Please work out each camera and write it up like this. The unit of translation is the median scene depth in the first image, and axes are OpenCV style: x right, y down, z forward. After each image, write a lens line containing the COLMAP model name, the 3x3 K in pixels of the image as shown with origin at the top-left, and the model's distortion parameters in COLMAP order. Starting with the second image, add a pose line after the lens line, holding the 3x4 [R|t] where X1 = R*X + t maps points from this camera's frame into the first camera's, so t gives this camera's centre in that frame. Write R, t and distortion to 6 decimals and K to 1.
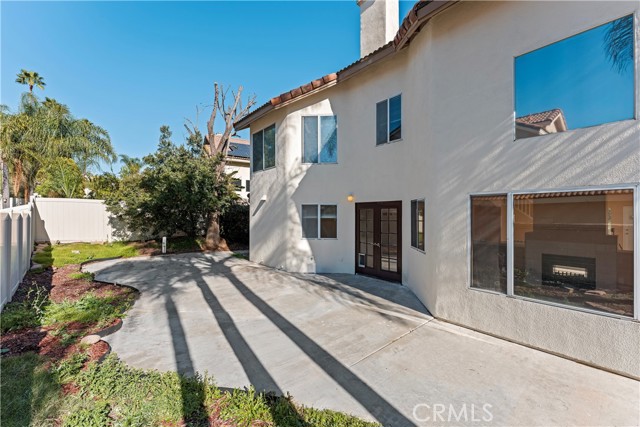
lens RADIAL K [[267.7, 0, 320.0], [0, 267.7, 213.5], [0, 0, 1]] dist [-0.003977, -0.000297]
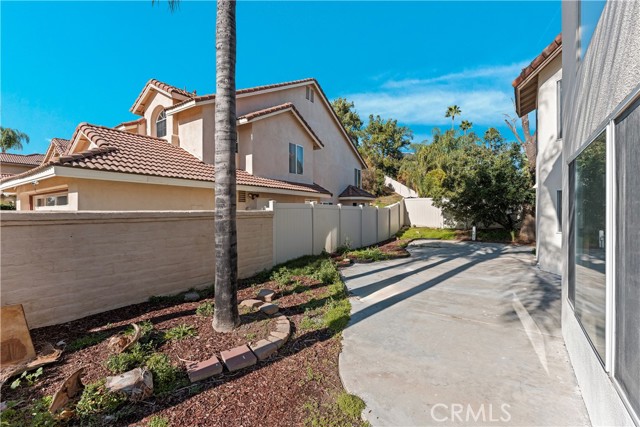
lens RADIAL K [[267.7, 0, 320.0], [0, 267.7, 213.5], [0, 0, 1]] dist [-0.003977, -0.000297]
pose [[0.229070, 0.005612, -0.973394, 0.555850], [0.007043, 0.999948, 0.007422, 0.022574], [0.973385, -0.008555, 0.229018, 0.106887]]
